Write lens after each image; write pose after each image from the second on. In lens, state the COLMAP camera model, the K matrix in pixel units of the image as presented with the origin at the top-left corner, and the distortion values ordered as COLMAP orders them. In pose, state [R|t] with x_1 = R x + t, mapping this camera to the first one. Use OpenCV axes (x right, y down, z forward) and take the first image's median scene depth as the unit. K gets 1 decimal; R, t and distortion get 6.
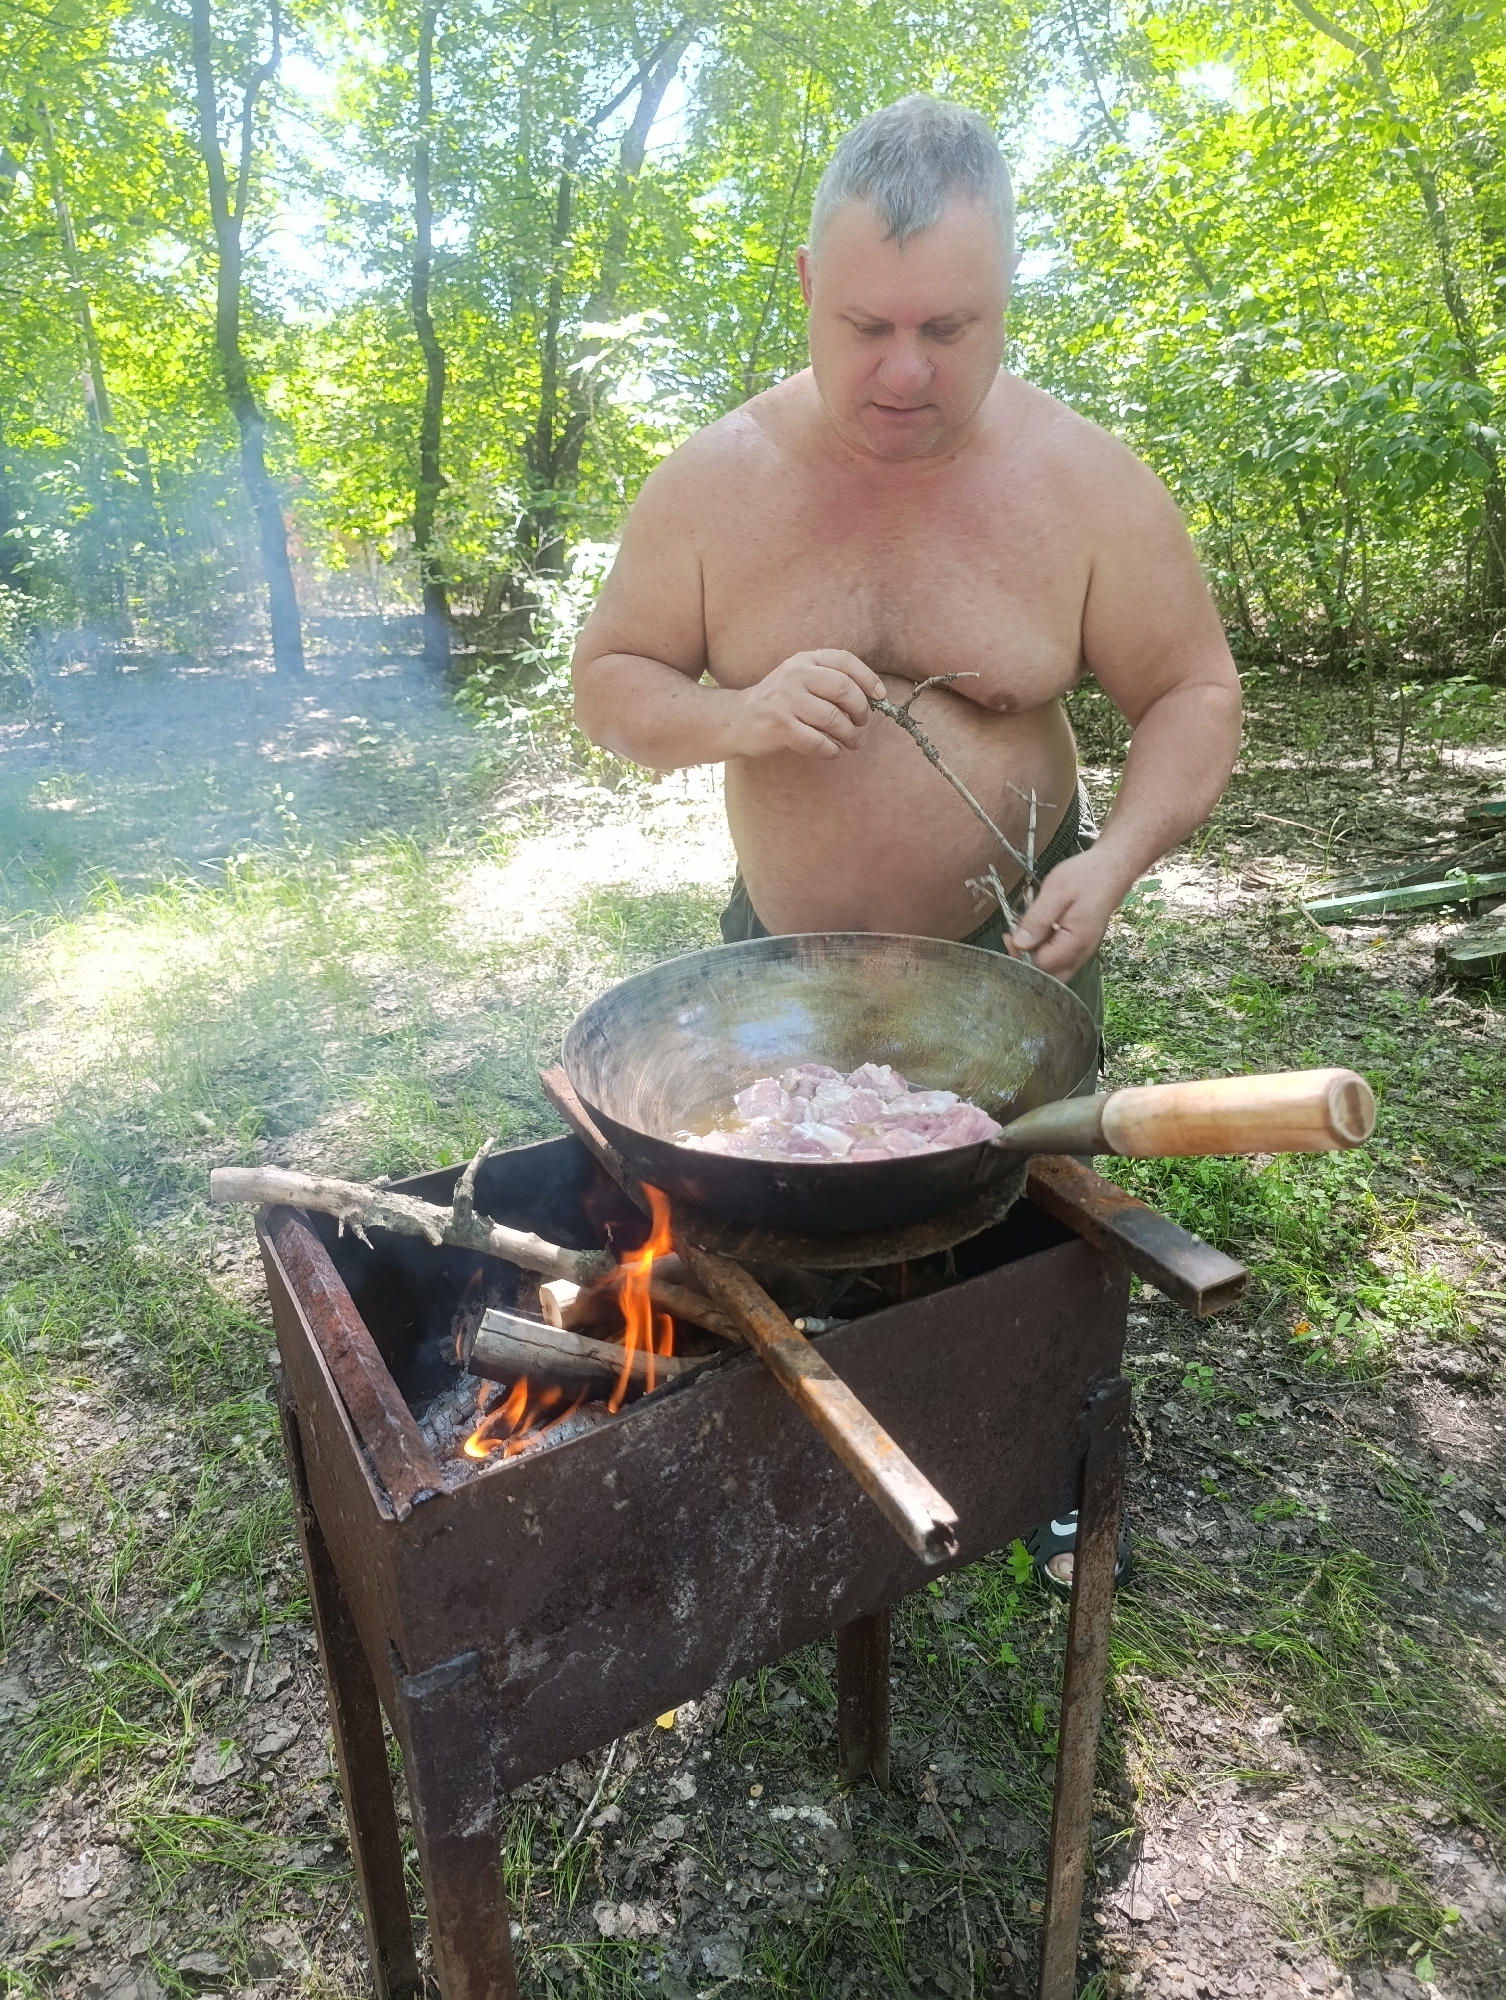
lens RADIAL K [[1341.5, 0, 742.0], [0, 1341.5, 977.0], [0, 0, 1]] dist [0.000207, 0.010848]
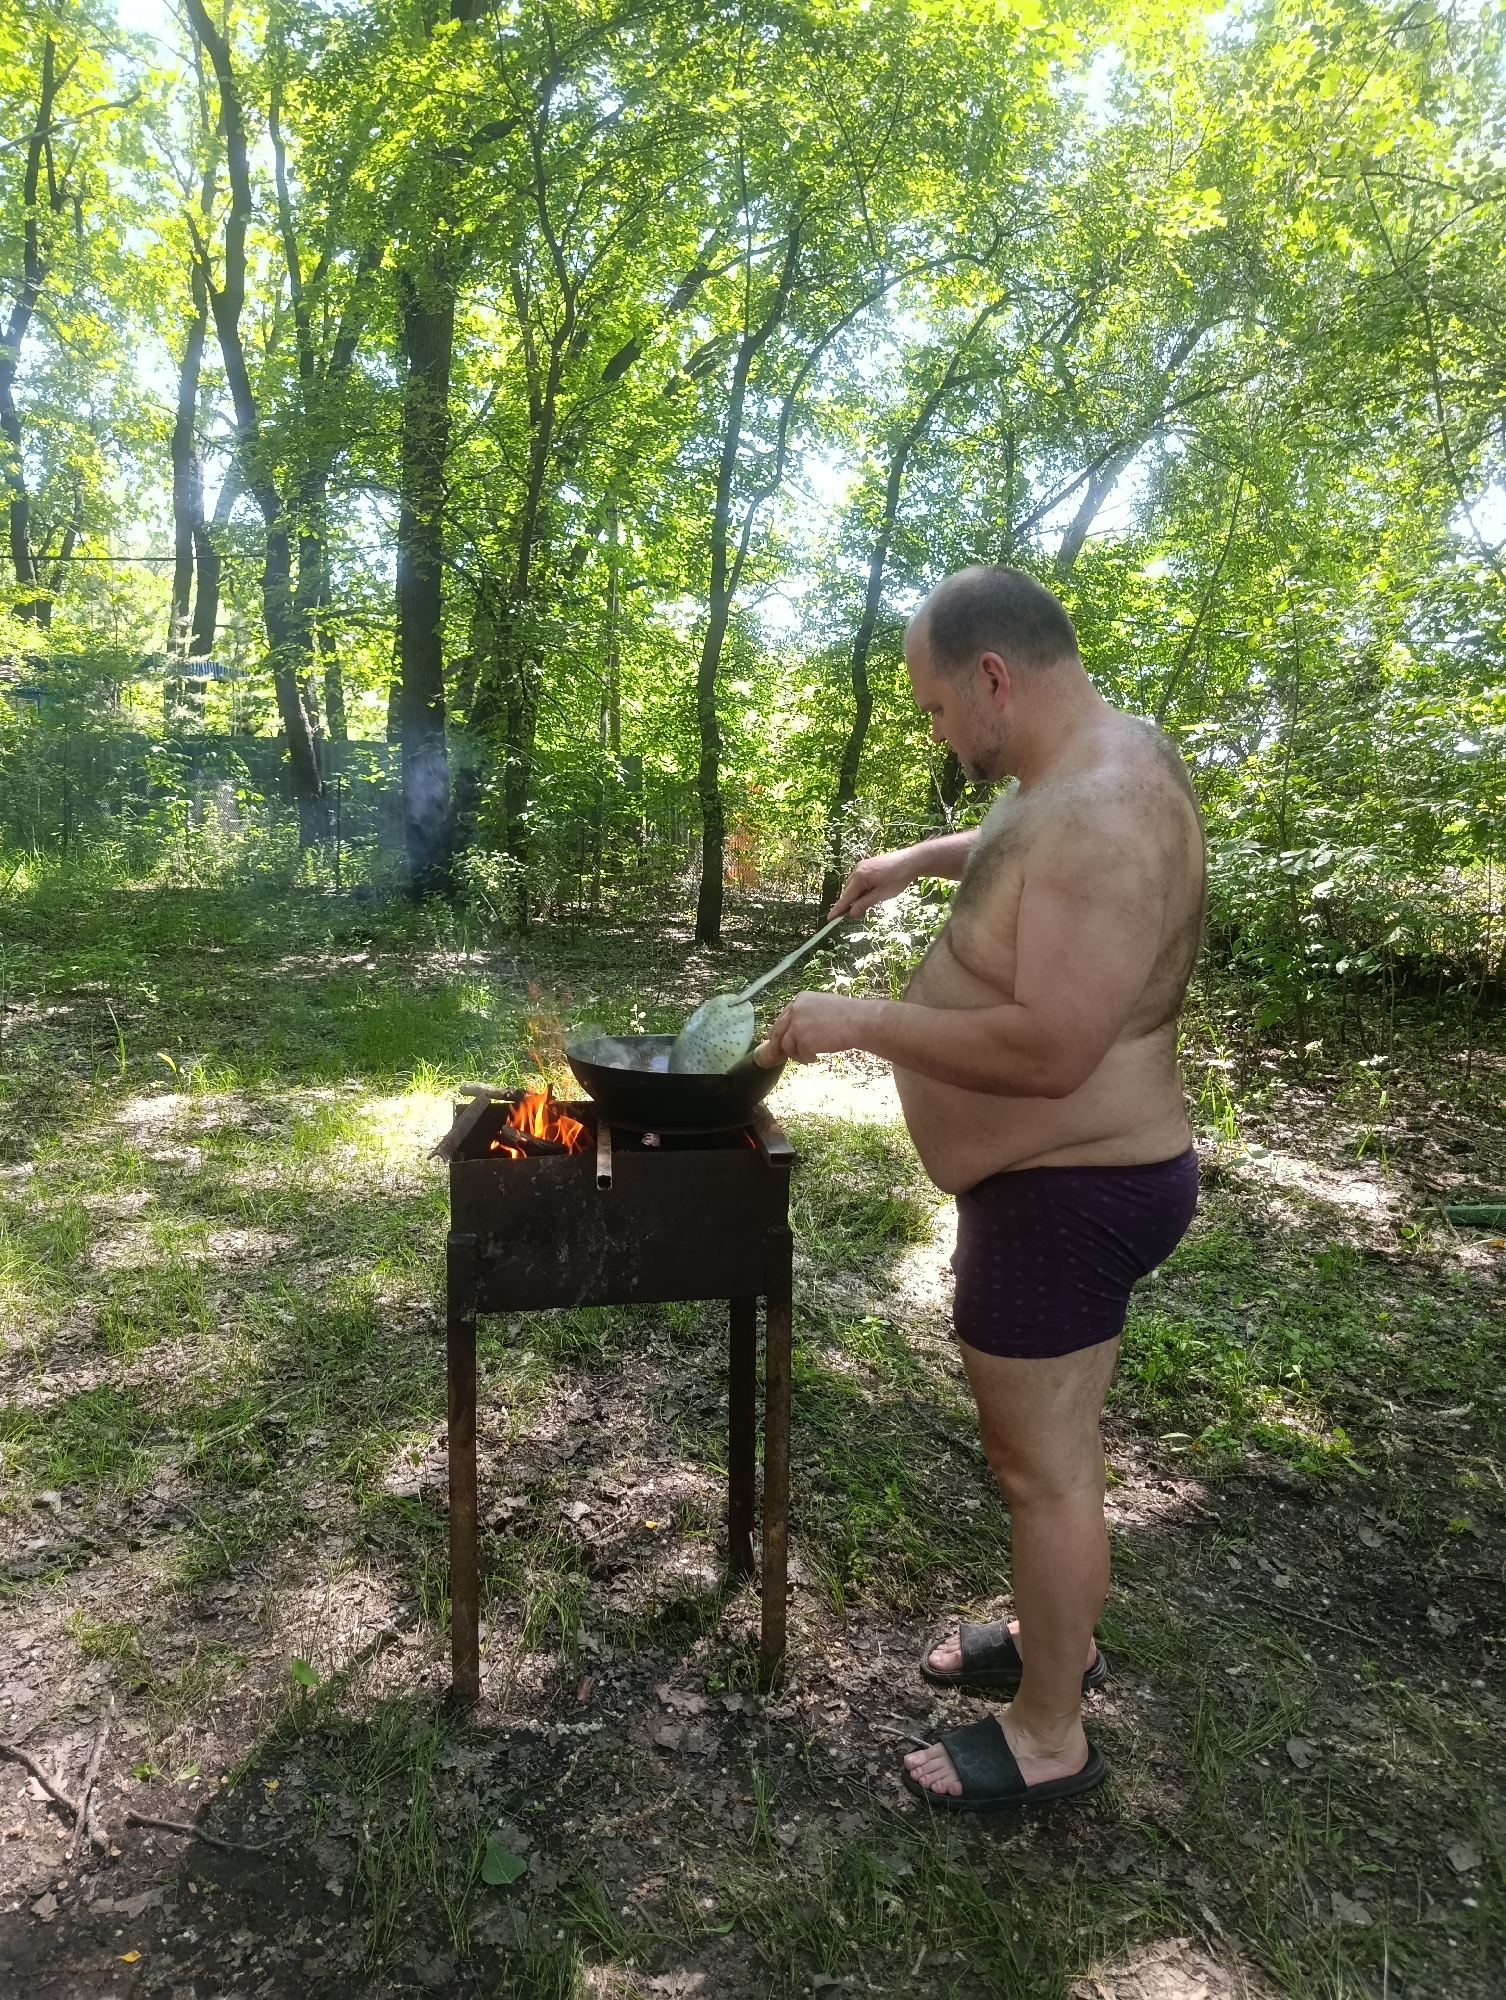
lens RADIAL K [[1311.6, 0, 753.0], [0, 1311.6, 1000.0], [0, 0, 1]] dist [0.062843, 0.001047]
pose [[0.947706, 0.109093, -0.299920, 0.512787], [-0.167075, 0.970289, -0.175002, 0.199357], [0.271918, 0.215959, 0.937775, -0.682788]]
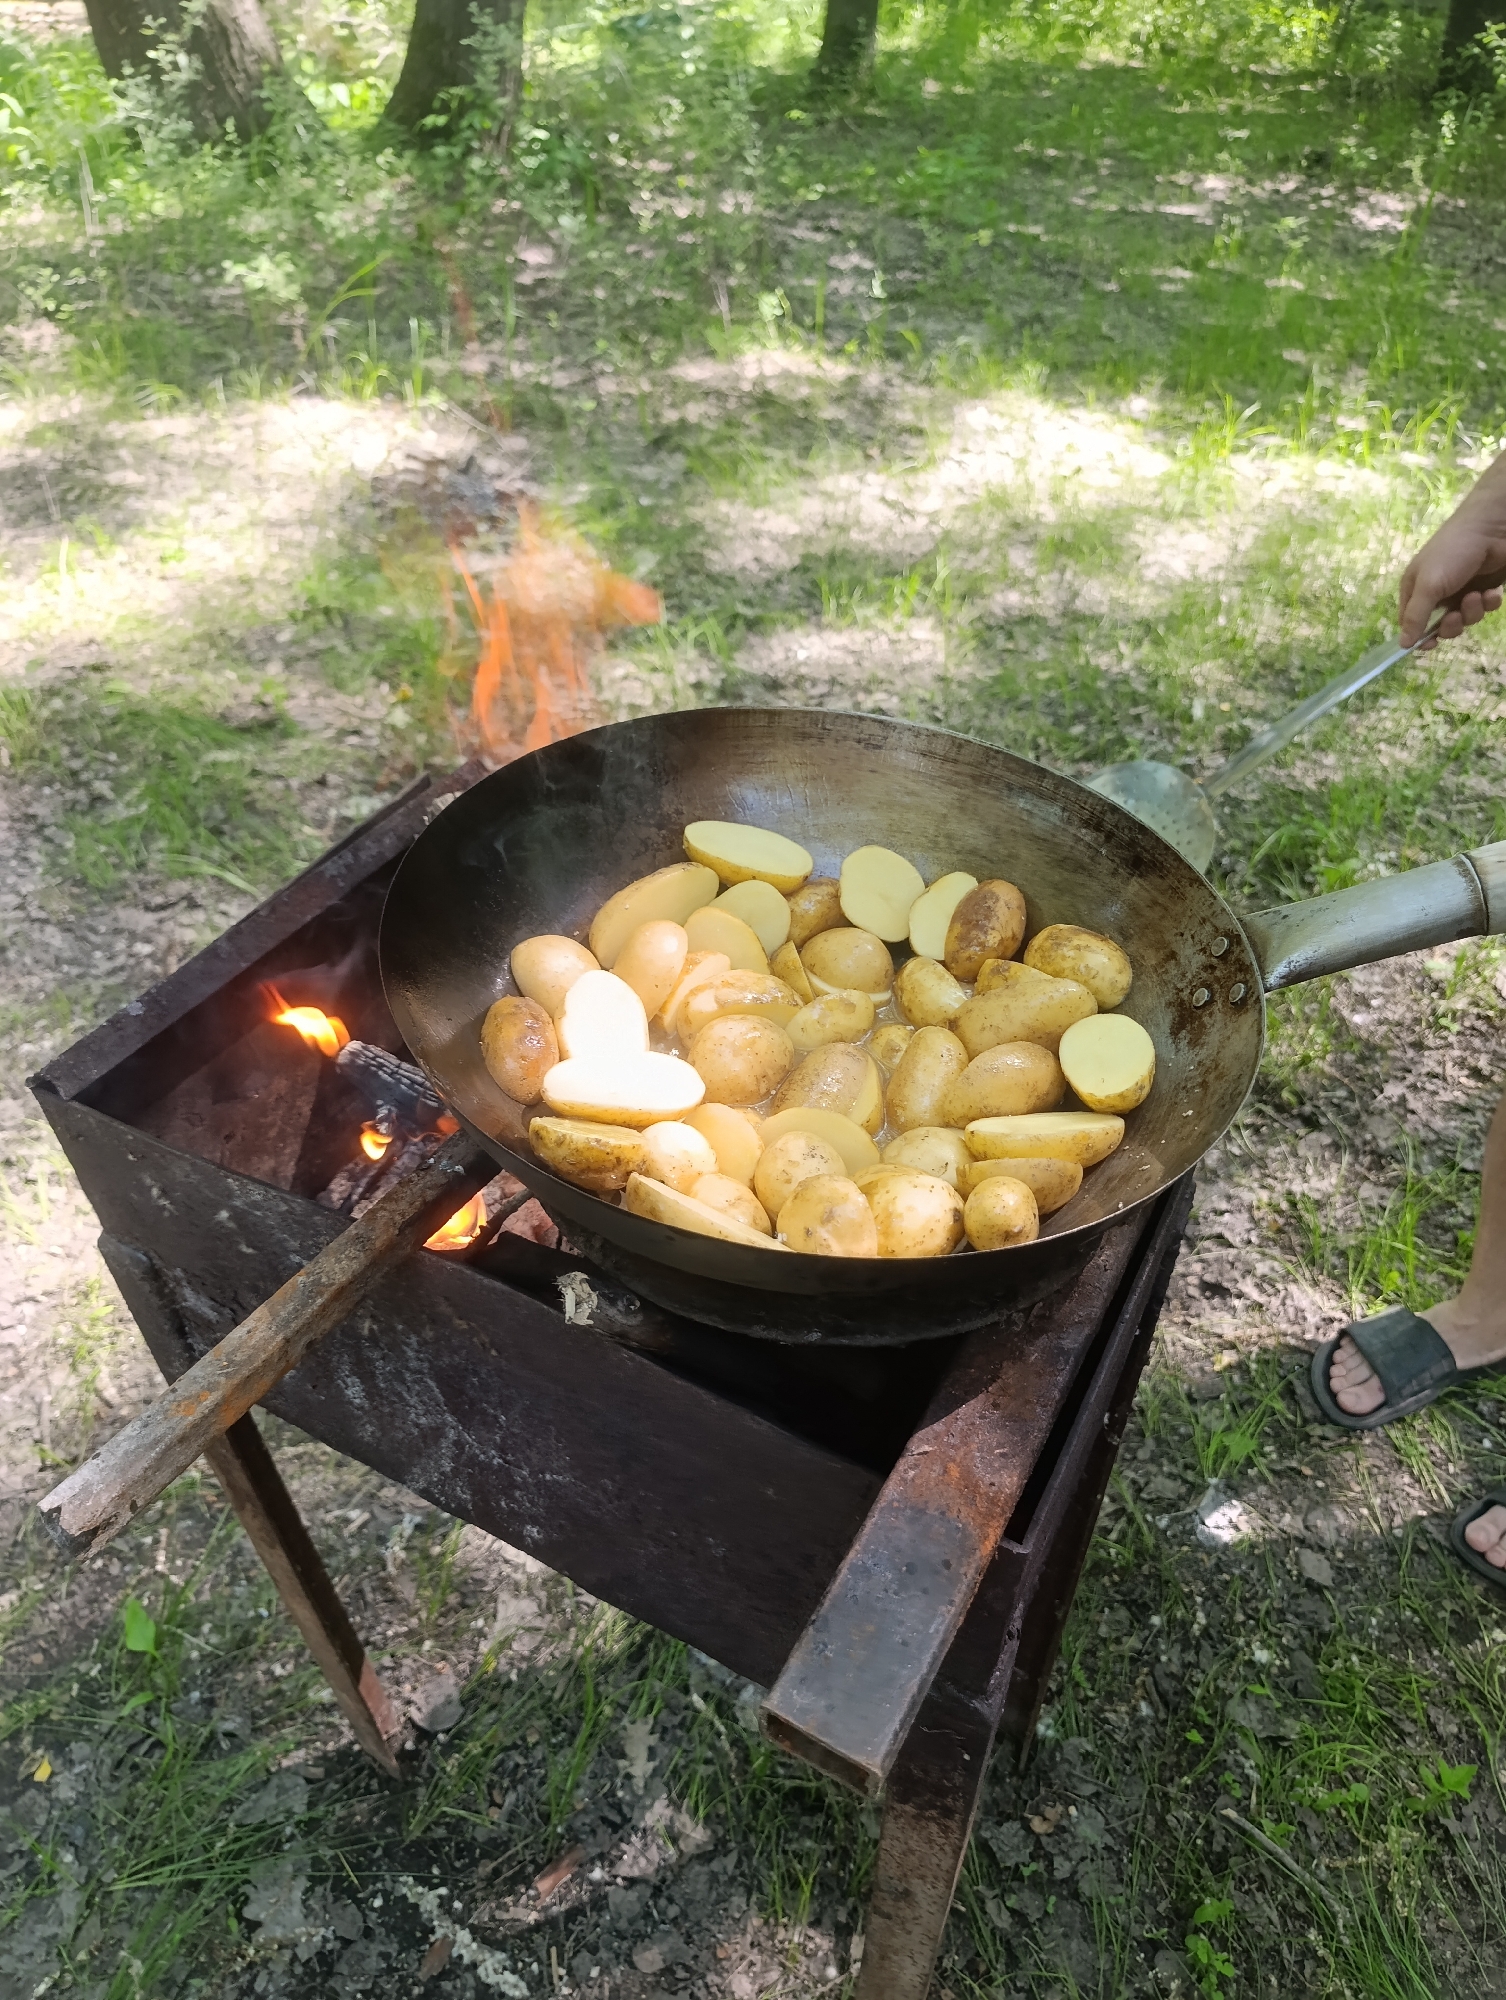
lens RADIAL K [[1364.9, 0, 753.0], [0, 1364.9, 1000.0], [0, 0, 1]] dist [-0.003752, 0.005828]
pose [[0.542822, 0.572105, -0.614850, 0.259434], [-0.340791, 0.819161, 0.461343, -0.121968], [0.767597, -0.040891, 0.639626, 0.342168]]
